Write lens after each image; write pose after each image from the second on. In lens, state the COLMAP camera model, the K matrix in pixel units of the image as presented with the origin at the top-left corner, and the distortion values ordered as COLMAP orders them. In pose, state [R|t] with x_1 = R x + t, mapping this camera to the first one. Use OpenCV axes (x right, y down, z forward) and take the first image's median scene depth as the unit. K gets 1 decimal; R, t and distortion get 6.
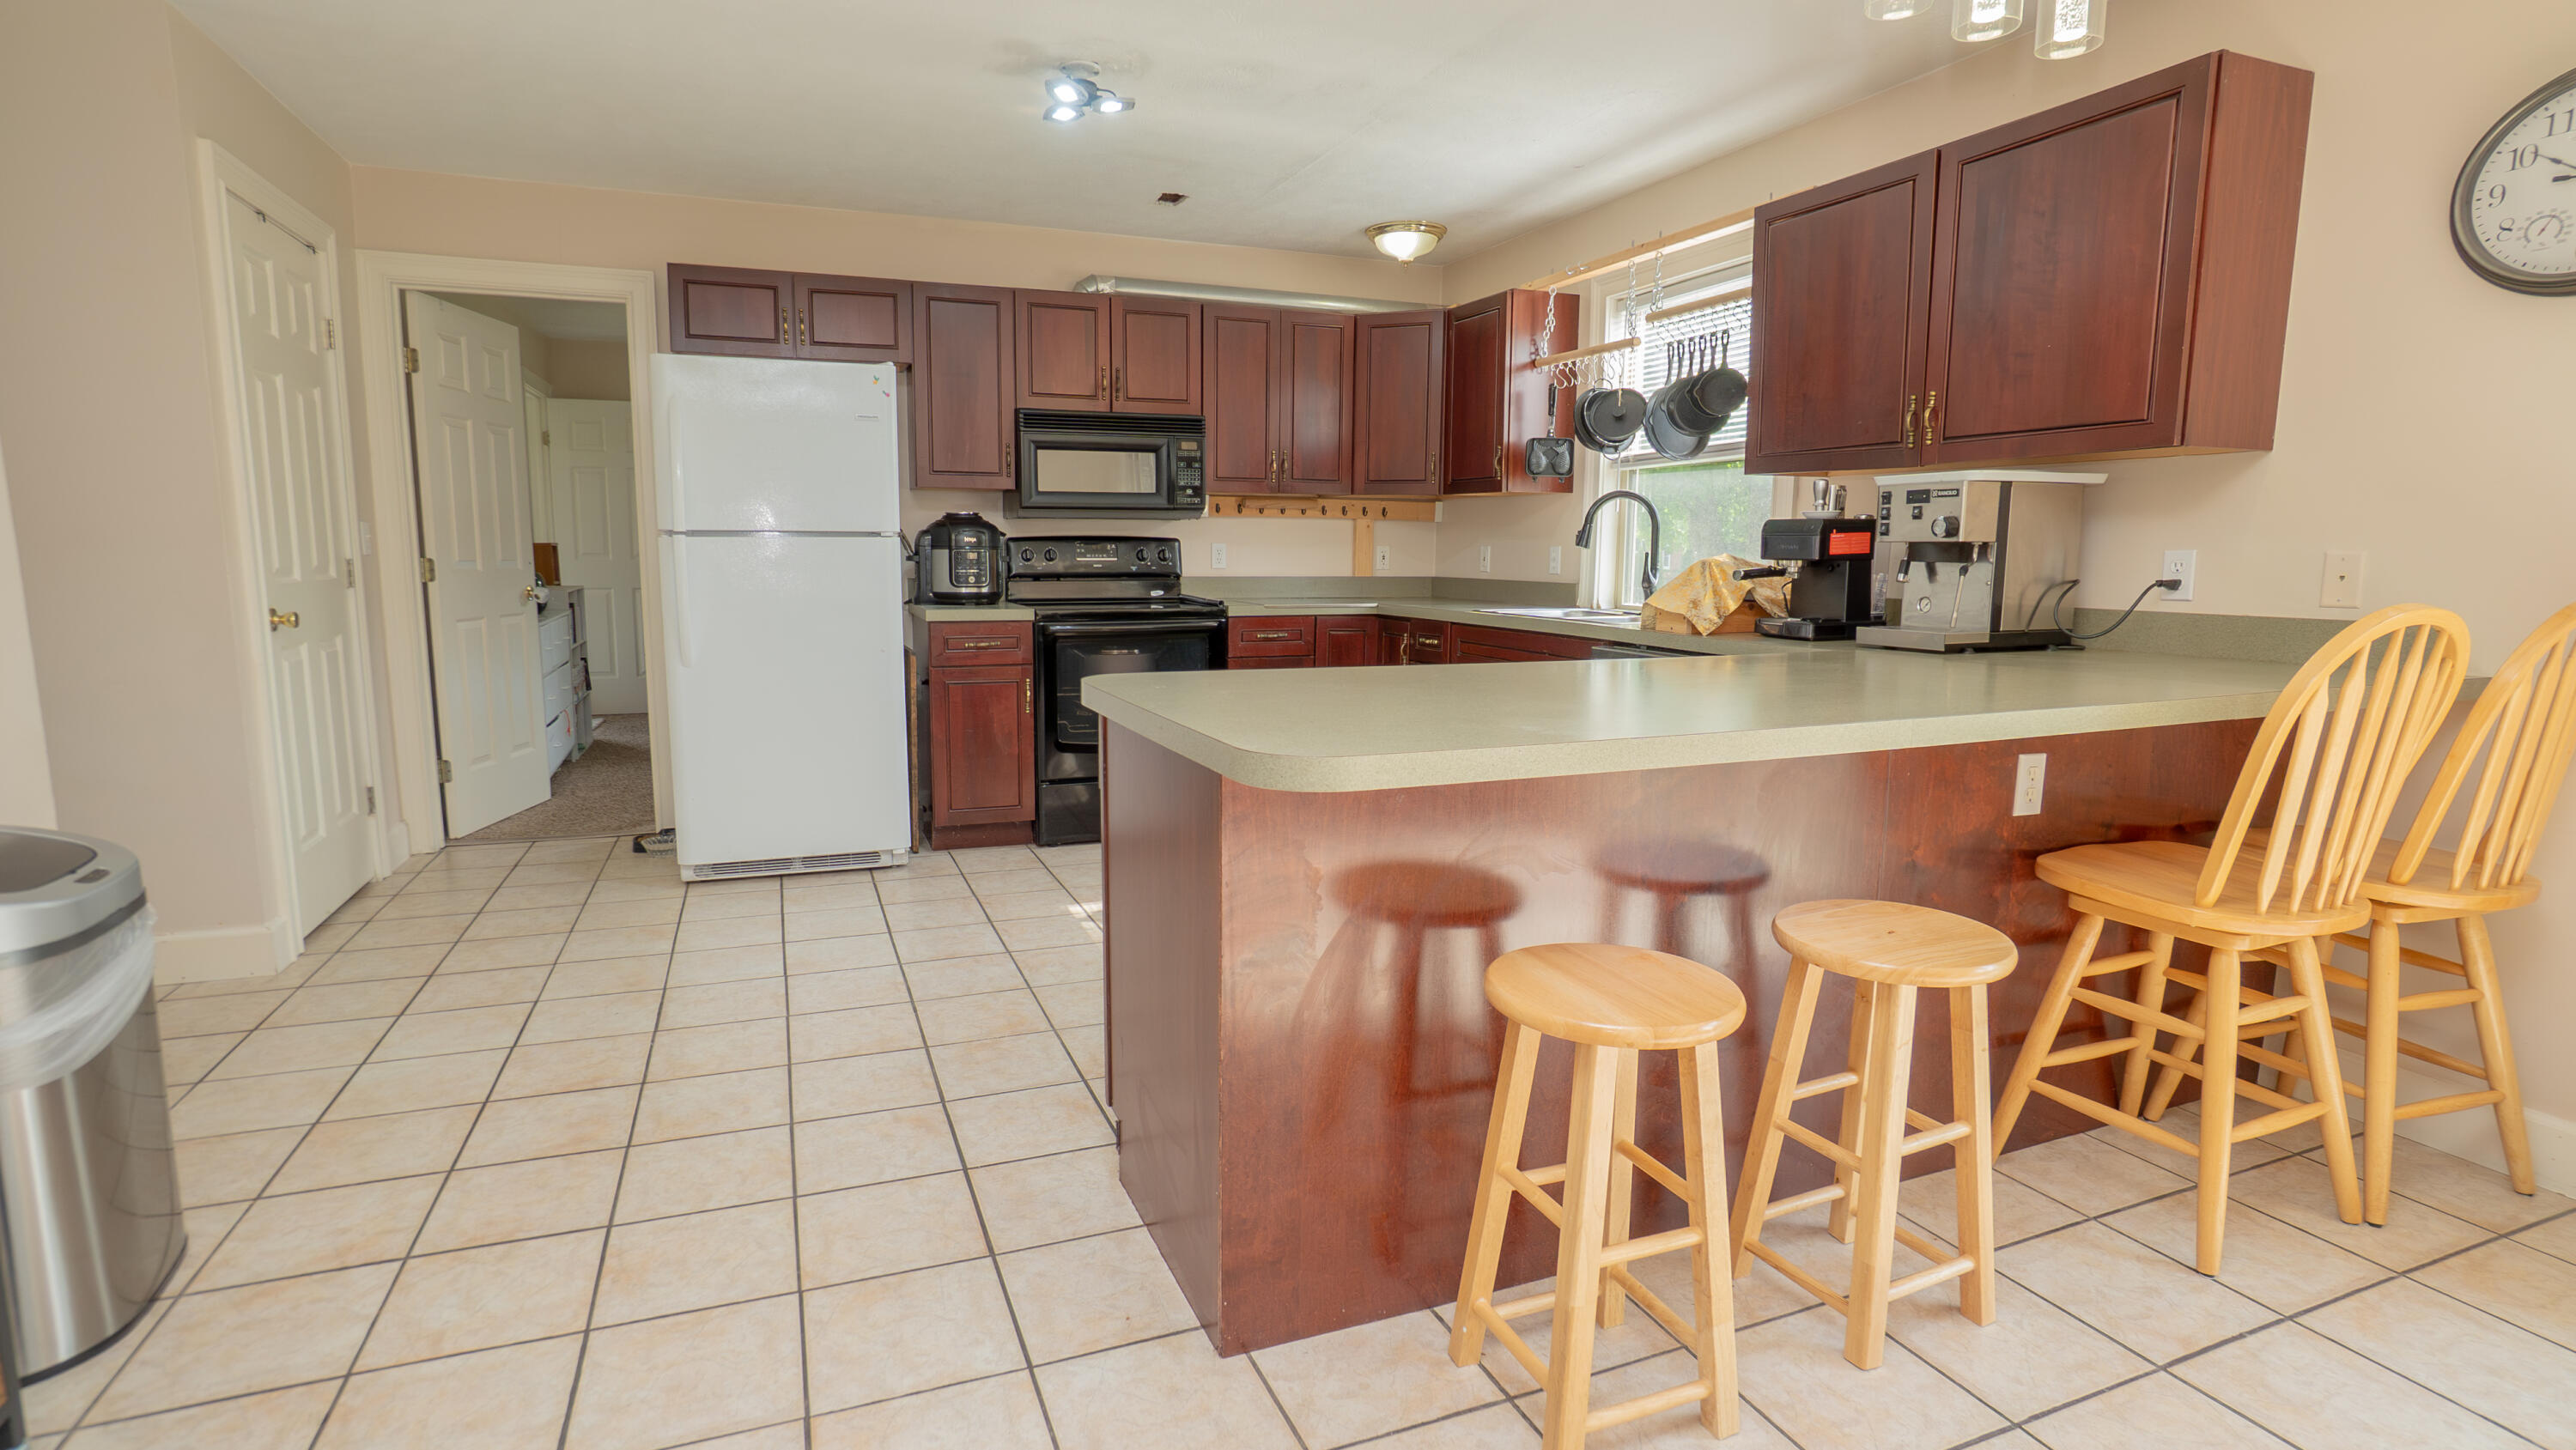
lens RADIAL K [[1245.9, 0, 1289.5], [0, 1245.9, 711.5], [0, 0, 1]] dist [-0.014240, 0.003421]
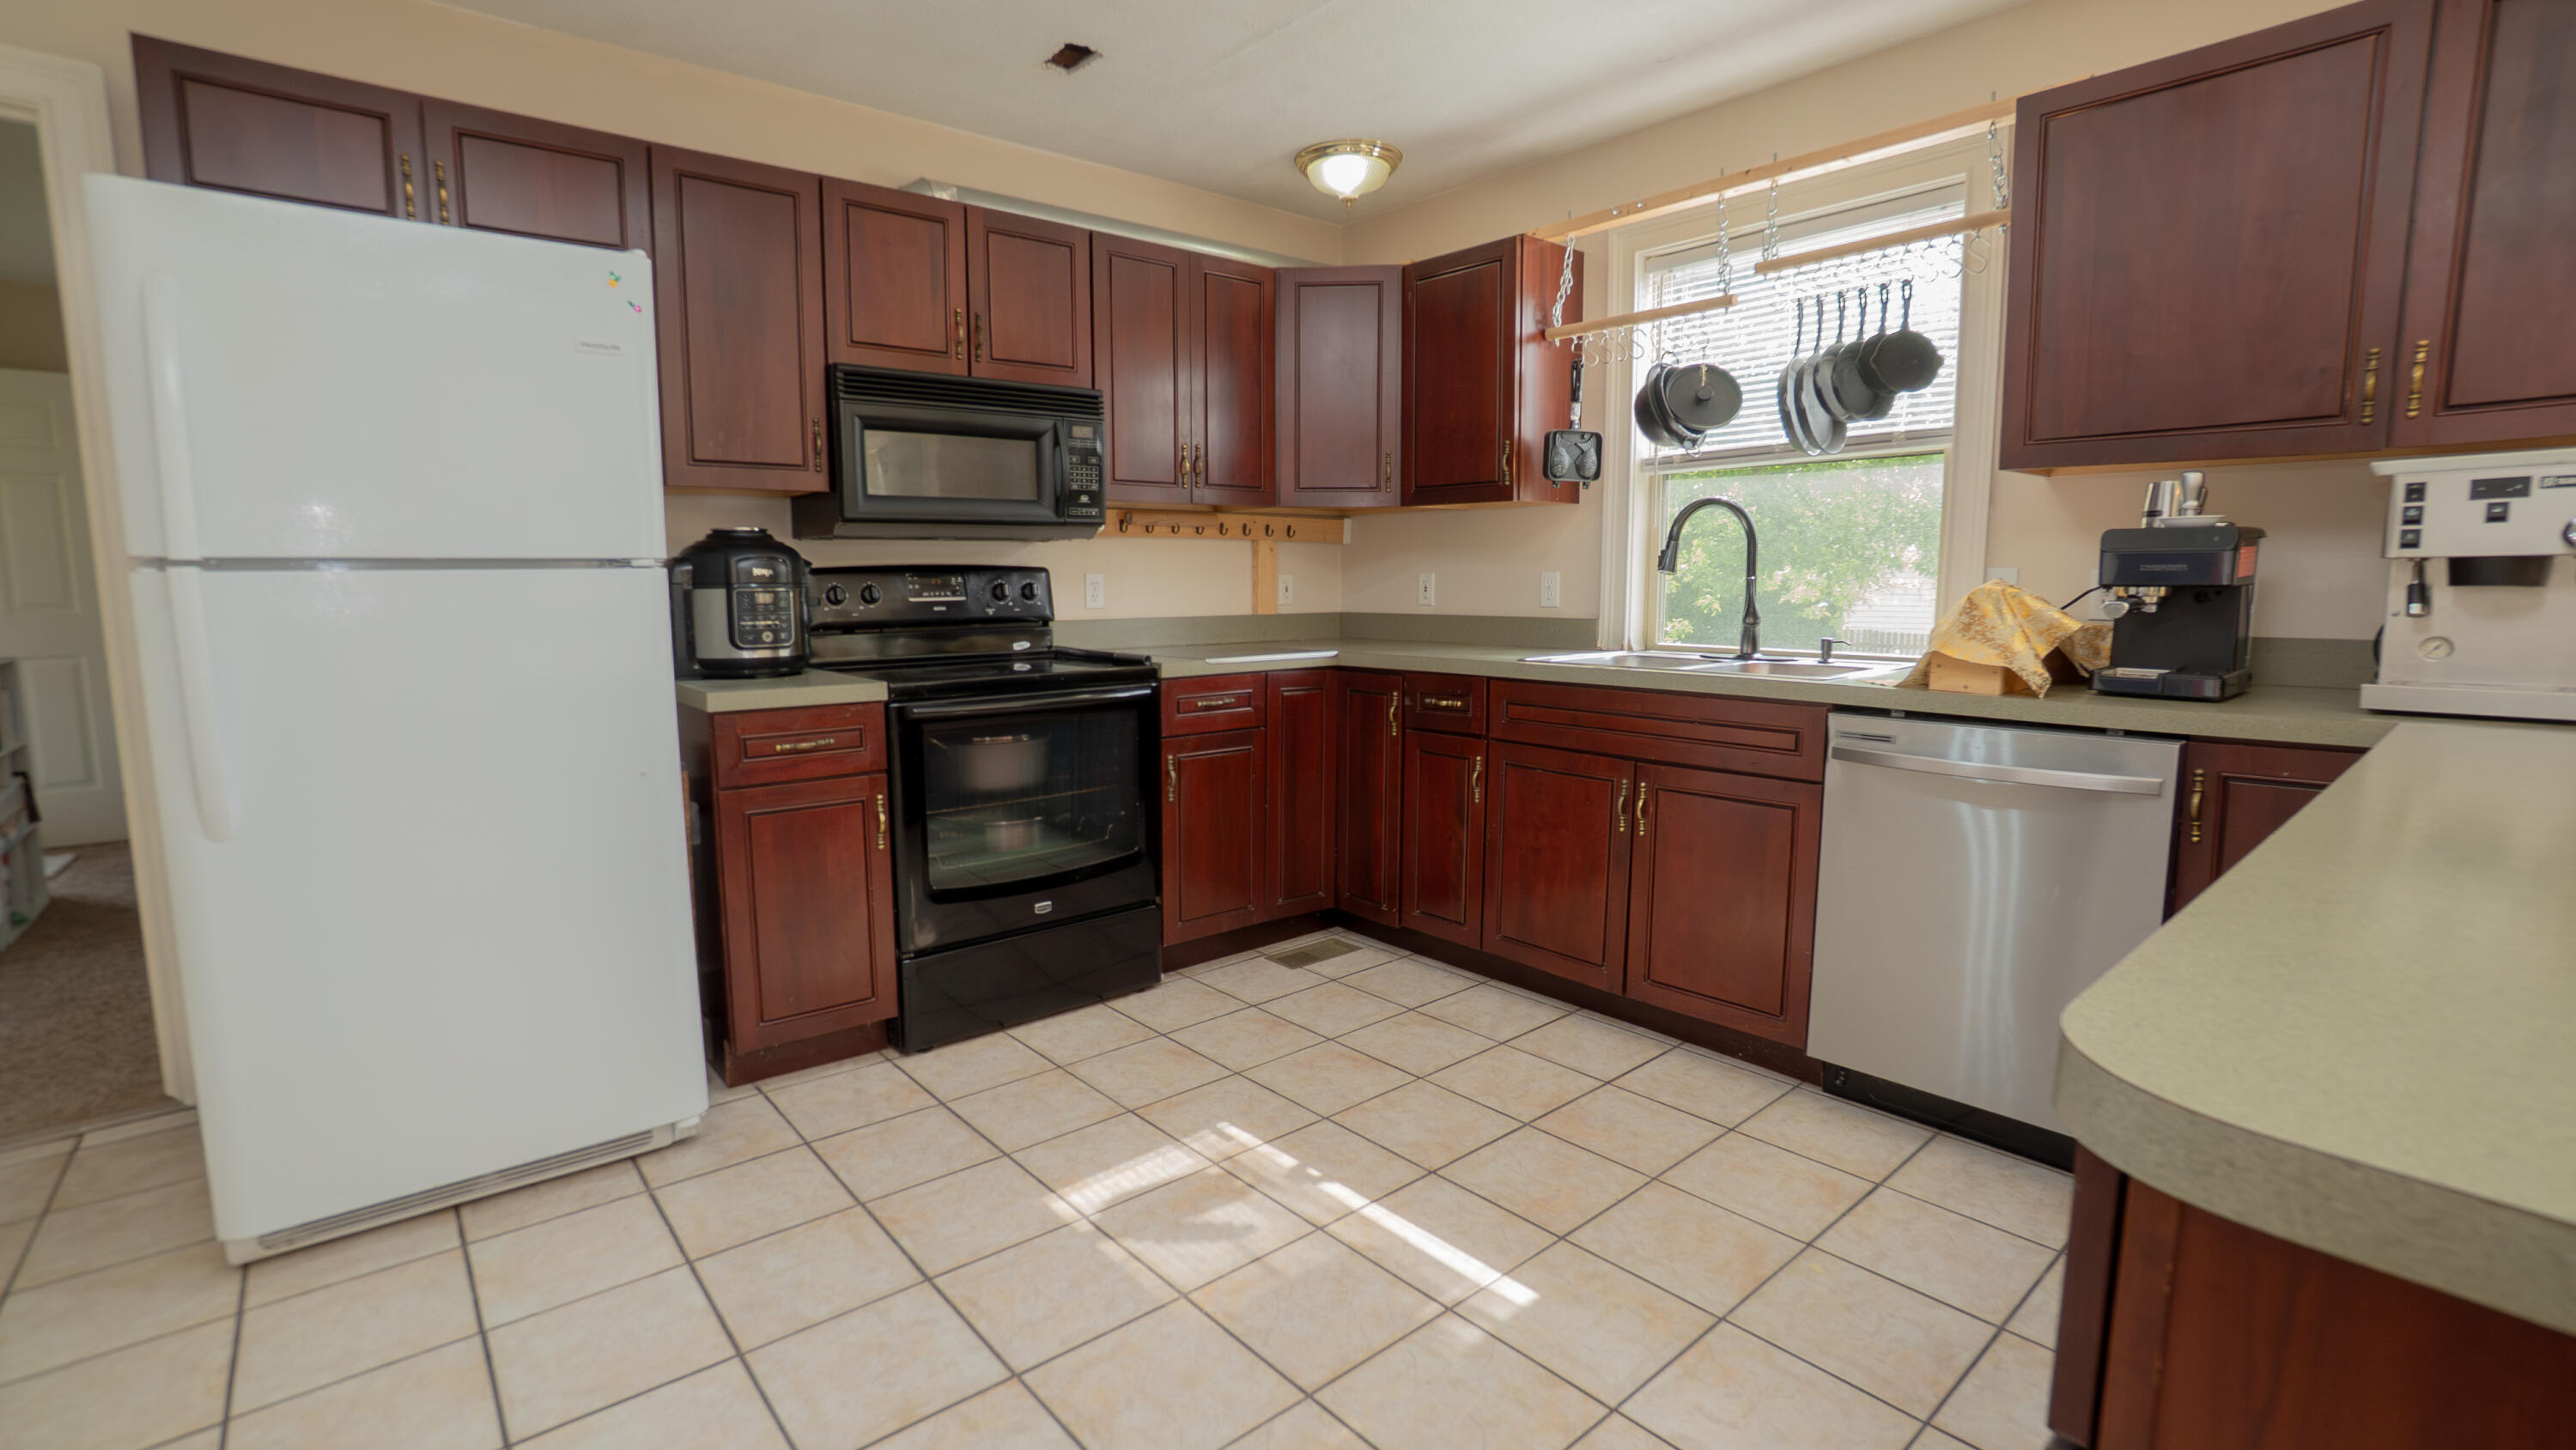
lens RADIAL K [[1148.1, 0, 1280.4], [0, 1148.1, 714.0], [0, 0, 1]] dist [-0.034085, 0.006452]
pose [[0.951631, -0.049415, 0.303243, -0.185495], [0.053458, 0.998557, -0.005043, -0.051100], [-0.302556, 0.021010, 0.952900, 0.384278]]
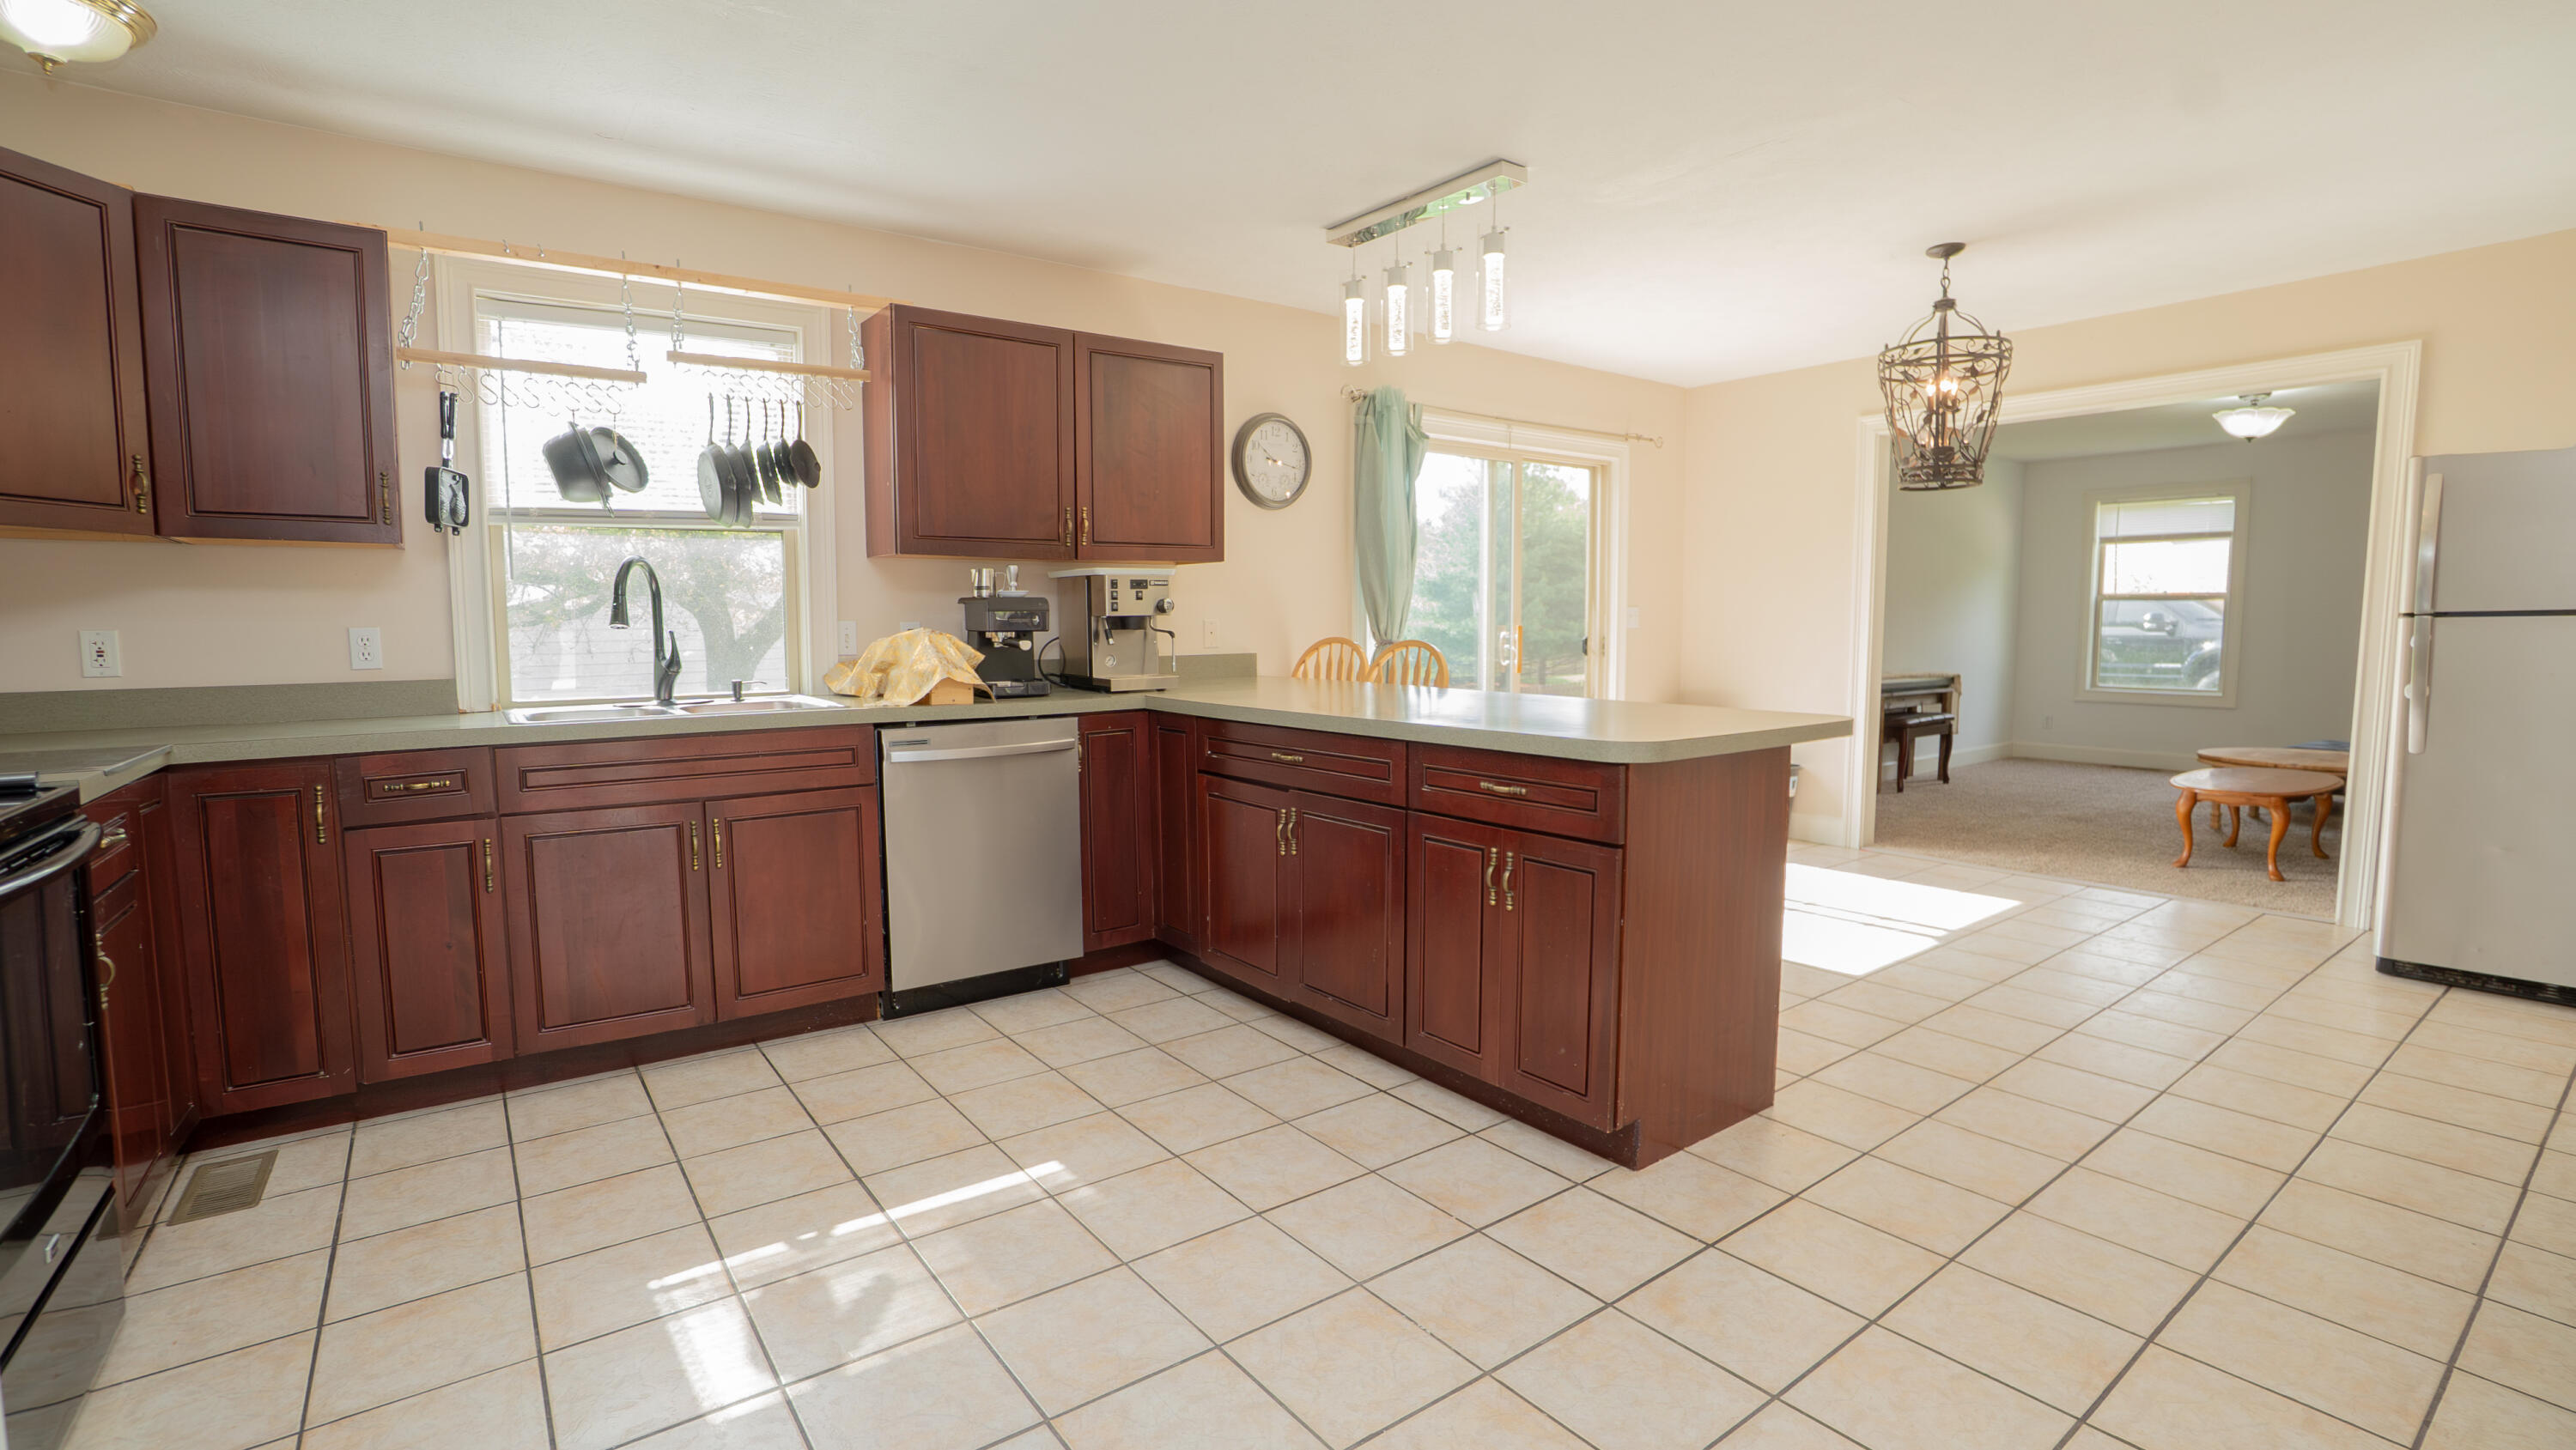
lens RADIAL K [[1148.1, 0, 1218.6], [0, 1148.1, 713.1], [0, 0, 1]] dist [-0.034085, 0.006452]
pose [[-0.213852, -0.081756, 0.973439, -0.498363], [0.134124, 0.984597, 0.112158, -0.099293], [-0.967615, 0.154547, -0.199593, 0.729914]]
